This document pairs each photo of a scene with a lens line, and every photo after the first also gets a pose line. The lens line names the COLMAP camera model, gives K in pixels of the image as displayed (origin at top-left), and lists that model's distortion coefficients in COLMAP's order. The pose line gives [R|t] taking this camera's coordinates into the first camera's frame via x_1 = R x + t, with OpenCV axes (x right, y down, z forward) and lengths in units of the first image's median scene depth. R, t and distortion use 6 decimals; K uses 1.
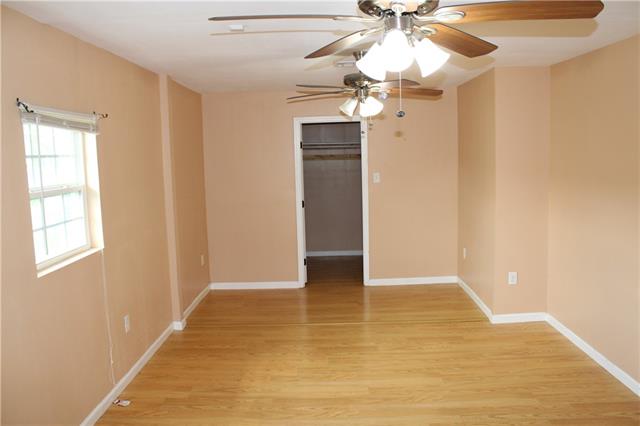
lens RADIAL K [[536.4, 0, 321.7], [0, 536.4, 205.0], [0, 0, 1]] dist [-0.175577, 0.144562]
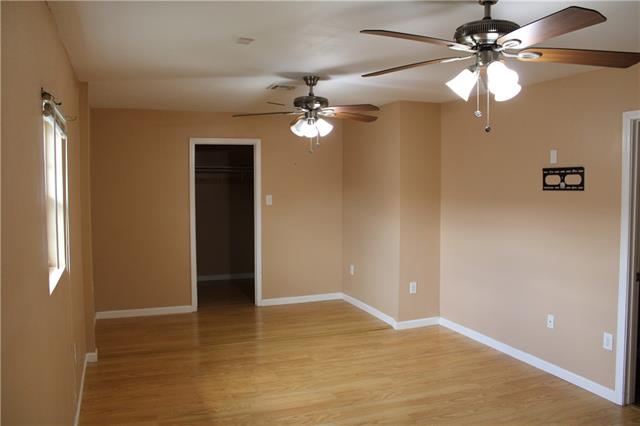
lens RADIAL K [[536.4, 0, 321.7], [0, 536.4, 205.0], [0, 0, 1]] dist [-0.175577, 0.144562]
pose [[0.923111, 0.009522, 0.384416, -0.286459], [0.014016, 0.998196, -0.058381, 0.029498], [-0.384279, 0.059280, 0.921312, 0.017374]]
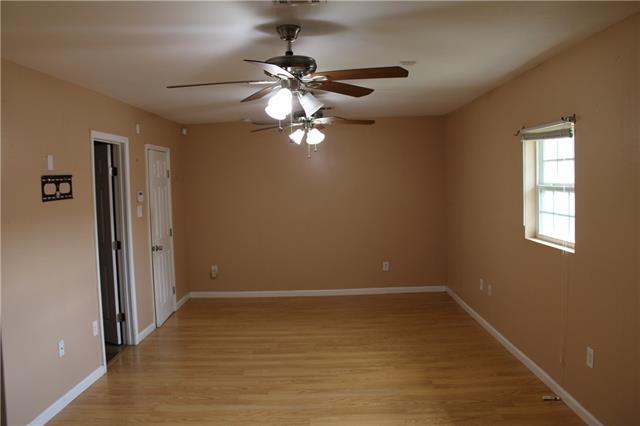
lens RADIAL K [[536.4, 0, 321.7], [0, 536.4, 205.0], [0, 0, 1]] dist [-0.175577, 0.144562]
pose [[-0.998496, 0.054613, -0.004843, 0.044552], [0.053226, 0.986742, 0.153324, -0.146696], [0.013152, 0.152835, -0.988164, 1.576352]]
